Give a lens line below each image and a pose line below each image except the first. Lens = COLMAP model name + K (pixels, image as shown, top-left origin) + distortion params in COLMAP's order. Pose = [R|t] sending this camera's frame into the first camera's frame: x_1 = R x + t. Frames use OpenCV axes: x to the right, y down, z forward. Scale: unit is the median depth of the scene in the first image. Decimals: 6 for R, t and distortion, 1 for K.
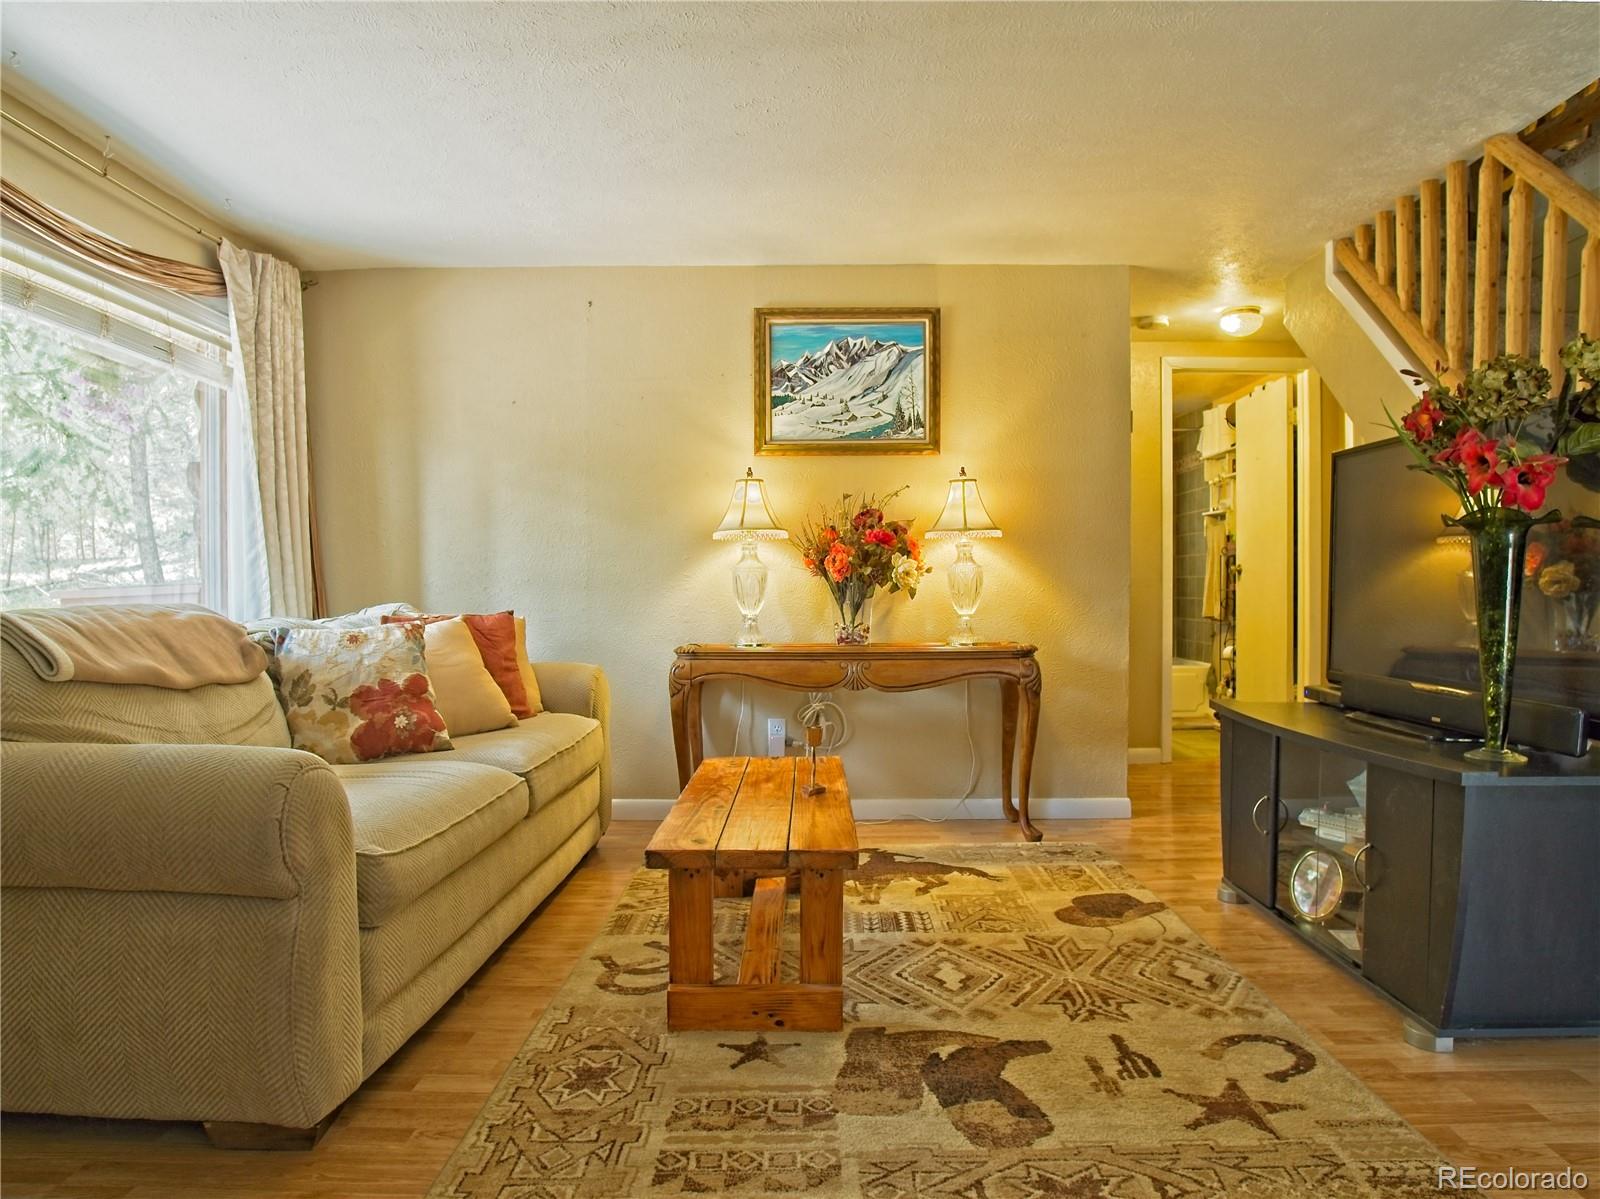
lens RADIAL K [[1019.8, 0, 806.9], [0, 1019.8, 606.3], [0, 0, 1]] dist [-0.039680, 0.000801]
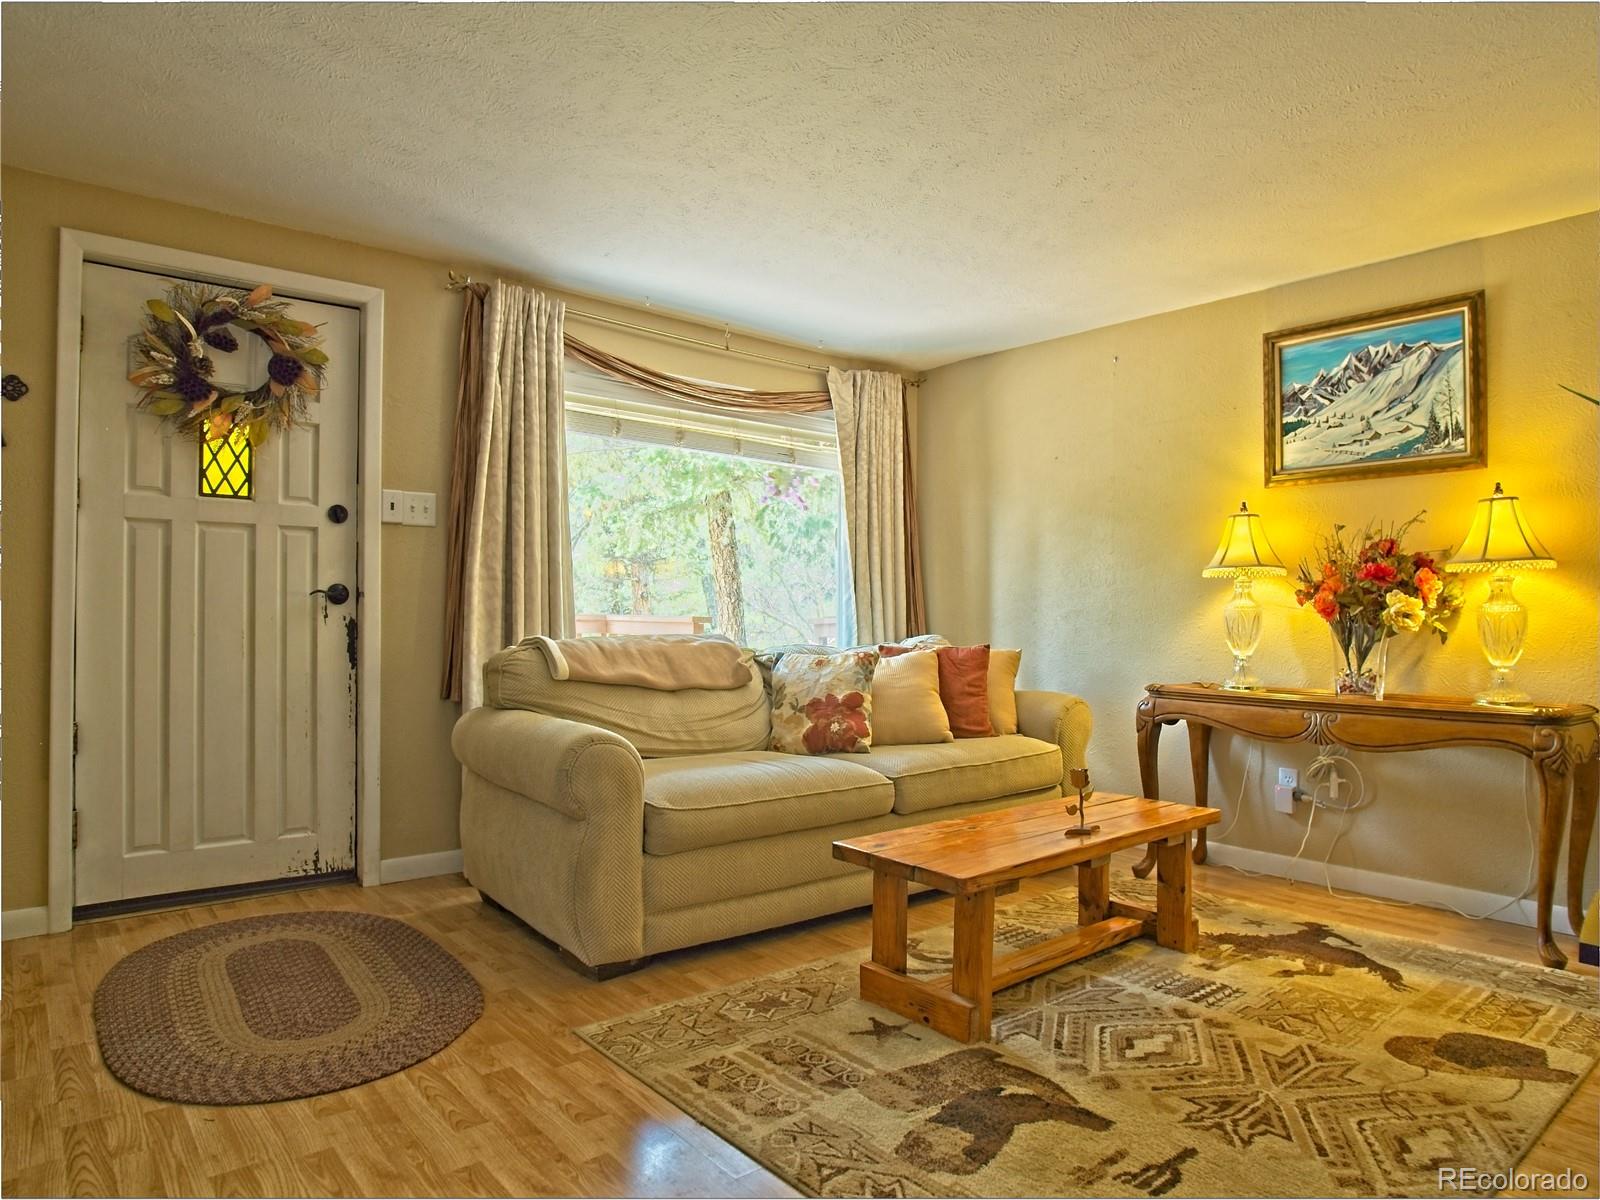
lens RADIAL K [[992.1, 0, 816.1], [0, 992.1, 599.8], [0, 0, 1]] dist [-0.050285, 0.013335]
pose [[0.652802, -0.000668, -0.757528, 0.453197], [-0.020387, 0.999622, -0.018450, -0.022309], [0.757254, 0.027488, 0.652542, 0.108924]]
